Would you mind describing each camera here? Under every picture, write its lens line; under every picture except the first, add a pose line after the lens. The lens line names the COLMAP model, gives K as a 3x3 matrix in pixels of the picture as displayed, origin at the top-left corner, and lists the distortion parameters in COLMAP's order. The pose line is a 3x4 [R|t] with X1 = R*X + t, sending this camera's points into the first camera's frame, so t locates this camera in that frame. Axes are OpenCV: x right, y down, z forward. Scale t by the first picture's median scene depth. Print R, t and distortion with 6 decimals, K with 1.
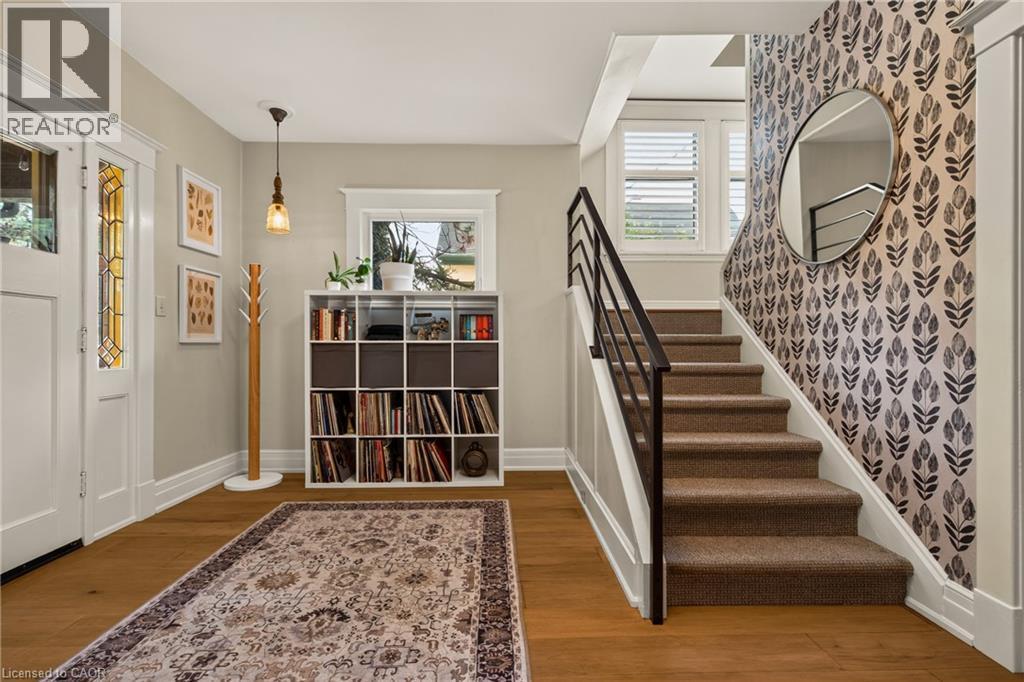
lens RADIAL K [[491.0, 0, 507.9], [0, 491.0, 345.9], [0, 0, 1]] dist [0.001656, -0.000787]
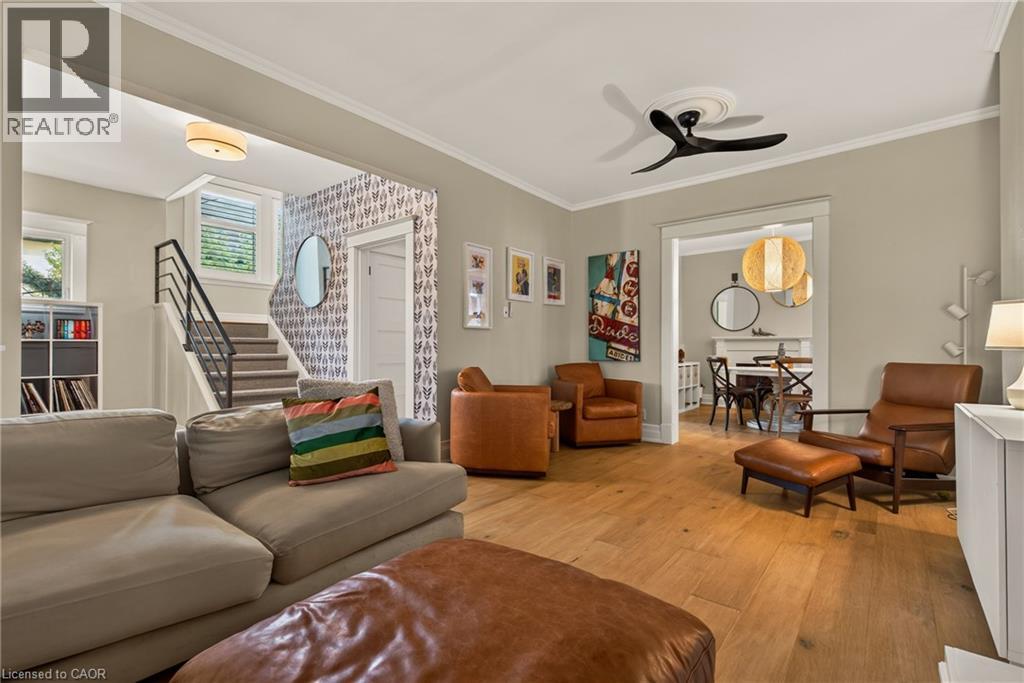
lens RADIAL K [[491.0, 0, 501.7], [0, 491.0, 347.2], [0, 0, 1]] dist [0.001656, -0.000787]
pose [[0.680376, 0.001917, 0.732861, -0.315028], [-0.003535, 0.999994, 0.000666, 0.005659], [-0.732855, -0.003044, 0.680379, -0.904145]]
